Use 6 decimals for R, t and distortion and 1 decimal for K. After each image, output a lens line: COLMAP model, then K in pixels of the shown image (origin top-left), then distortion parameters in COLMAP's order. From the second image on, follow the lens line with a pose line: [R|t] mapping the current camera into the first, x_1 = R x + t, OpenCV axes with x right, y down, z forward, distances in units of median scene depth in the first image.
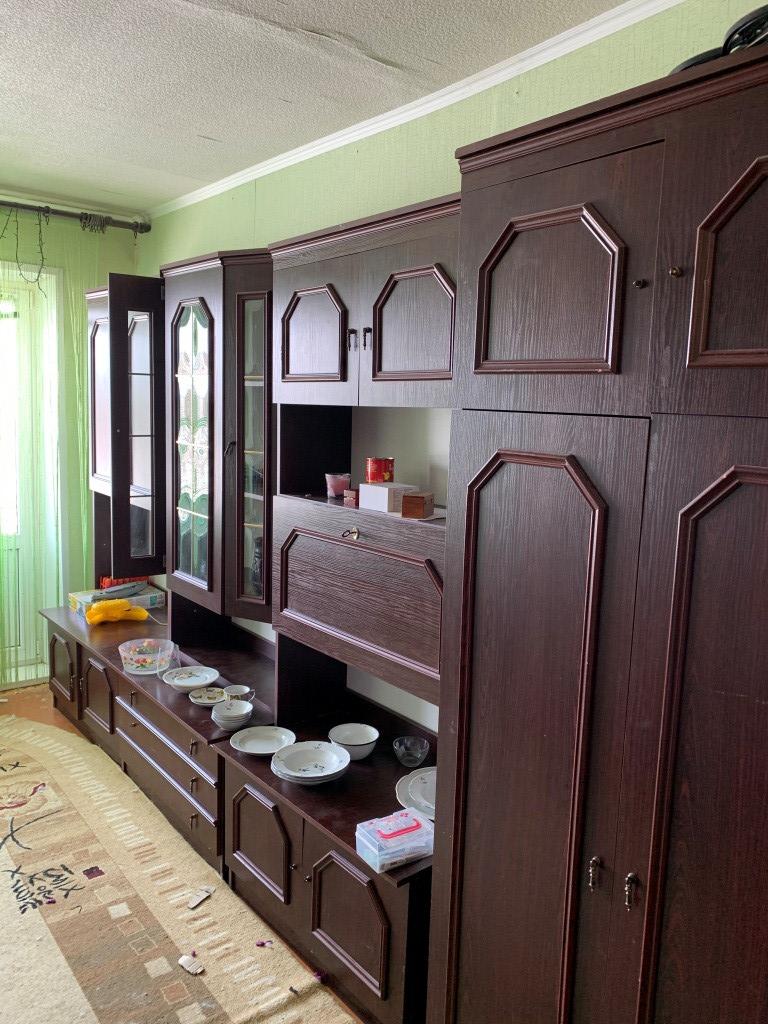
lens RADIAL K [[777.8, 0, 387.7], [0, 777.8, 510.4], [0, 0, 1]] dist [-0.004828, -0.008745]
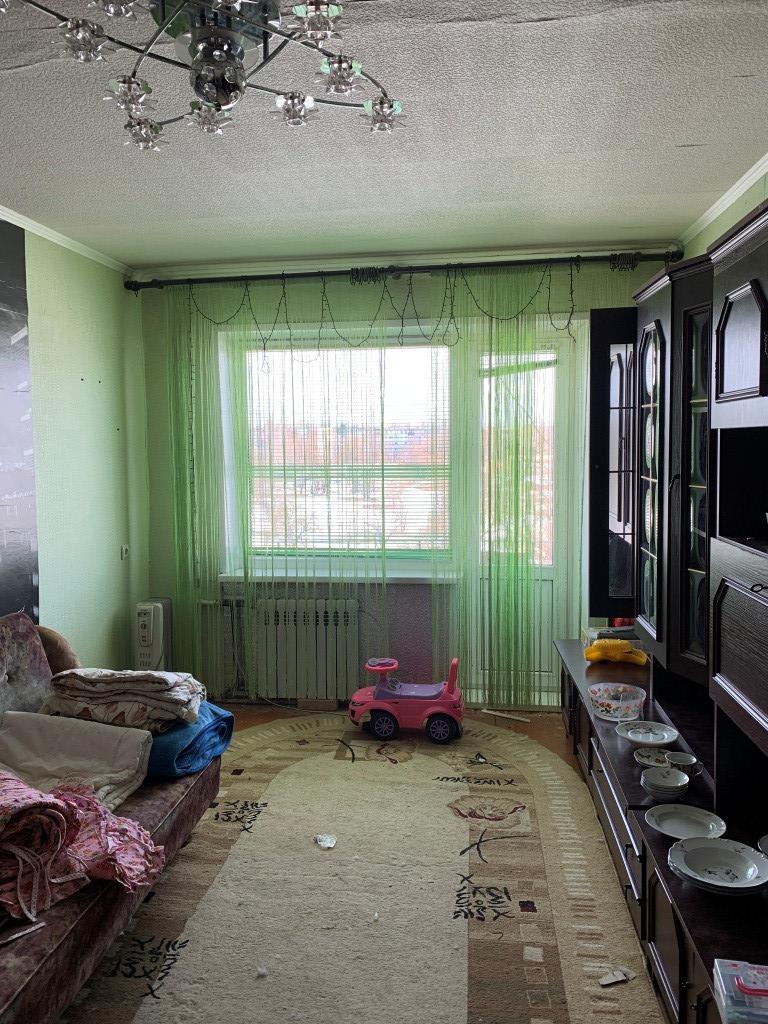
lens RADIAL K [[777.8, 0, 382.6], [0, 777.8, 512.9], [0, 0, 1]] dist [-0.004828, -0.008745]
pose [[0.694735, 0.017829, -0.719045, 0.203876], [-0.052575, 0.998277, -0.026045, -0.004320], [0.717342, 0.055898, 0.694475, 0.143363]]
